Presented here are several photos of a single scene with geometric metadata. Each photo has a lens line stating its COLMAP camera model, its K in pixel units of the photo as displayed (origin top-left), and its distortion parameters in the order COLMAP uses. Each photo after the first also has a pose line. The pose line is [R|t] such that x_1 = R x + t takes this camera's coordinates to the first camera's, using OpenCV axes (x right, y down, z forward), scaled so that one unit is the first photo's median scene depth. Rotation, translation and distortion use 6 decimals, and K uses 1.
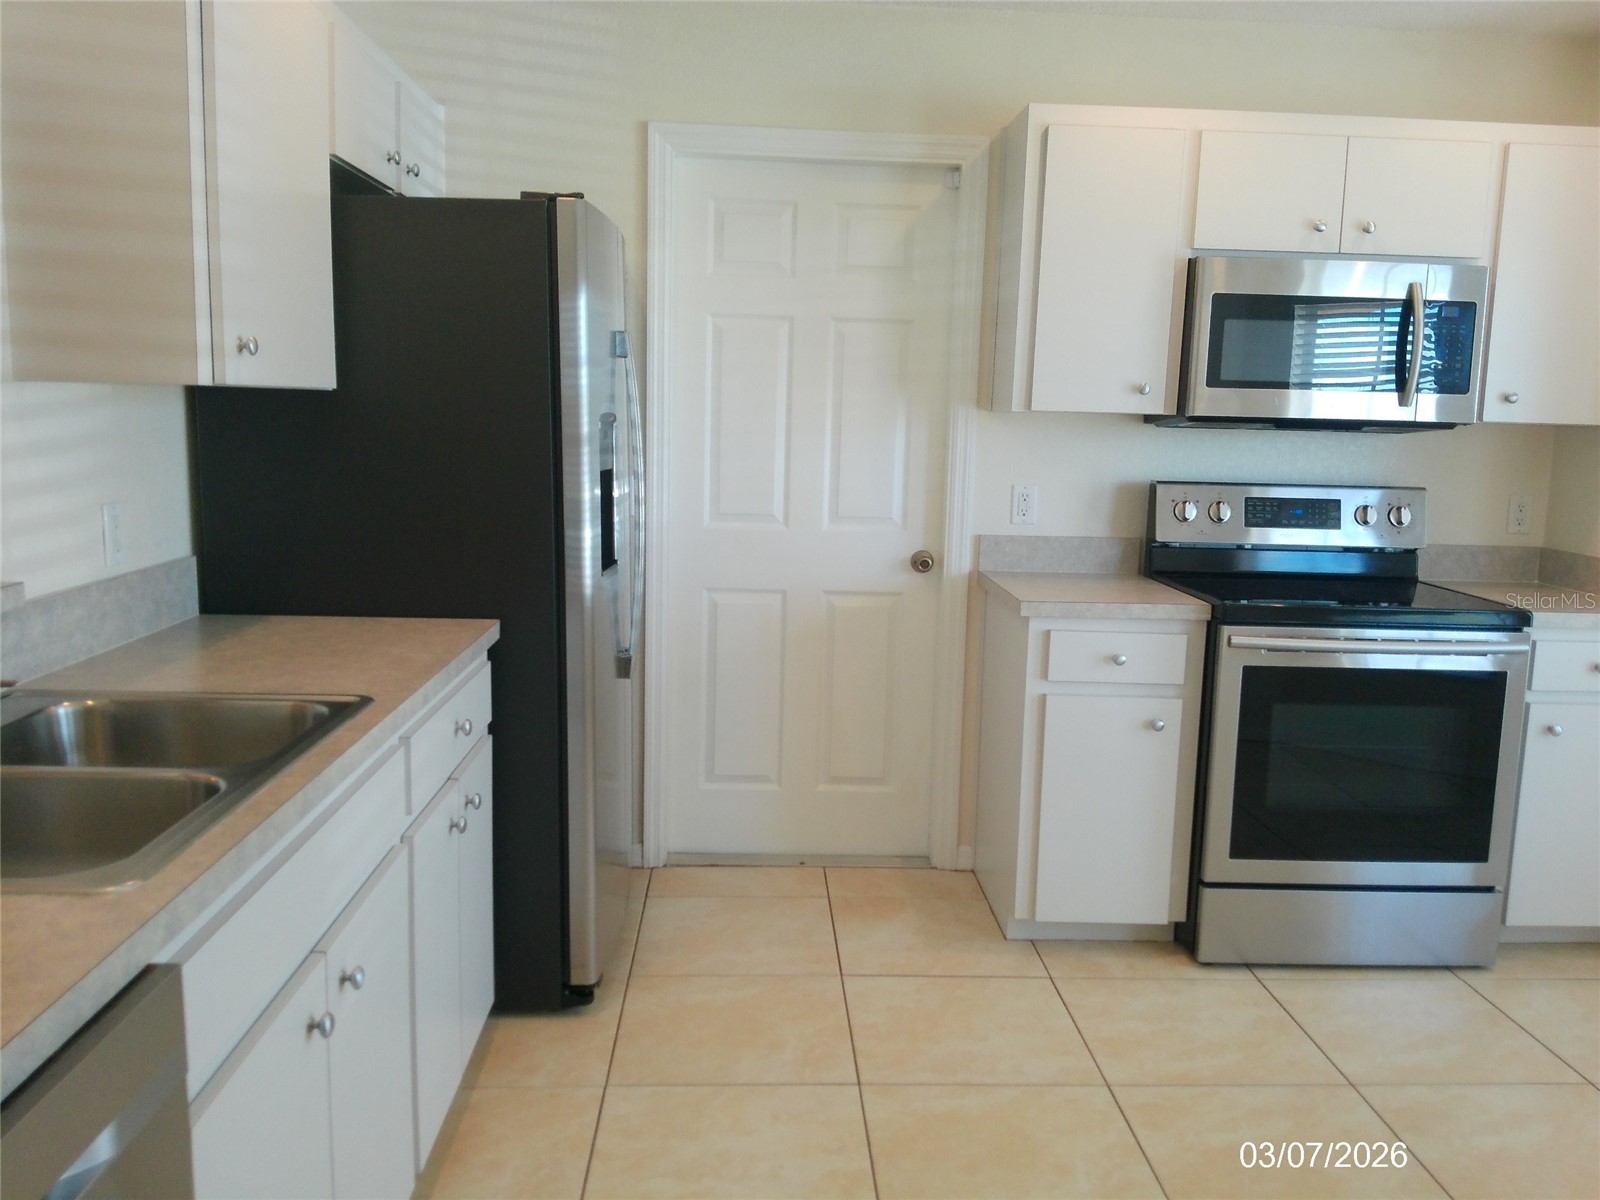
lens RADIAL K [[1317.0, 0, 803.5], [0, 1317.0, 576.1], [0, 0, 1]] dist [0.144436, -0.199399]
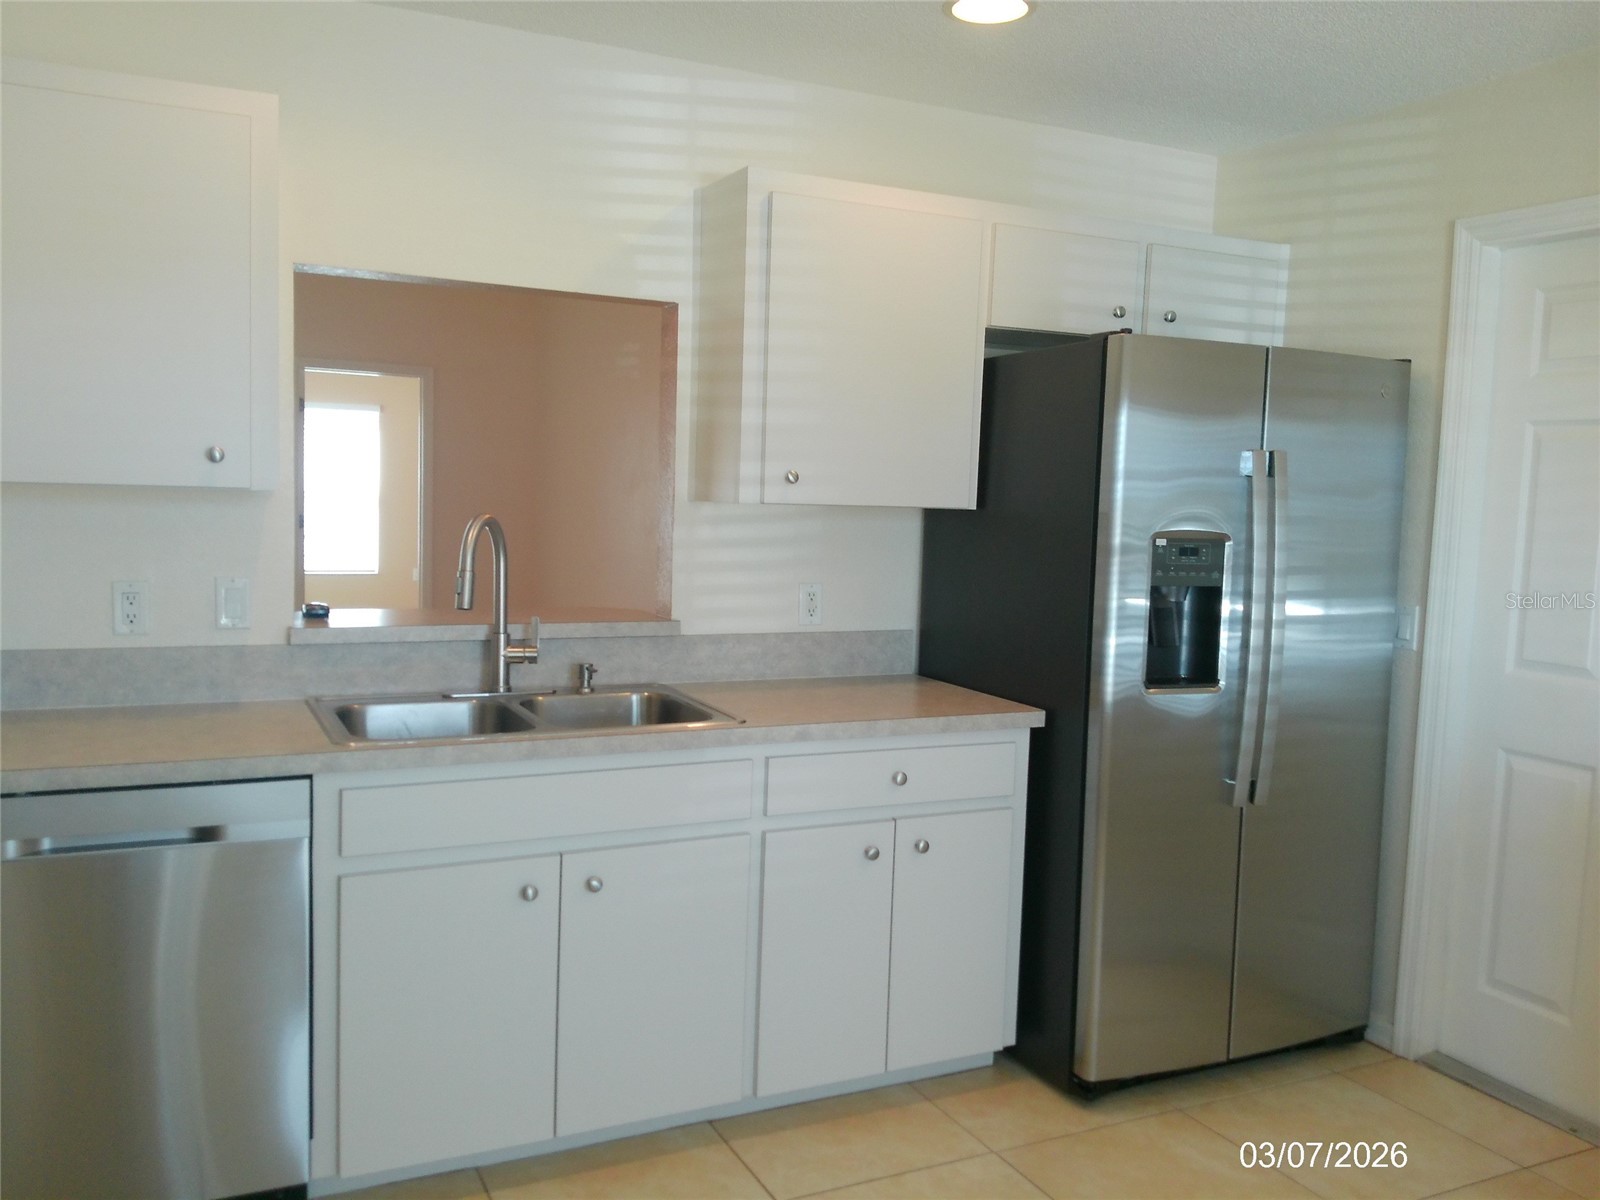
lens RADIAL K [[1301.6, 0, 800.0], [0, 1301.6, 600.0], [0, 0, 1]] dist [-0.085345, 0.007367]
pose [[0.402192, 0.060392, -0.913562, 0.619974], [-0.140499, 0.990074, 0.003596, -0.031903], [0.904711, 0.126908, 0.406685, 0.350952]]
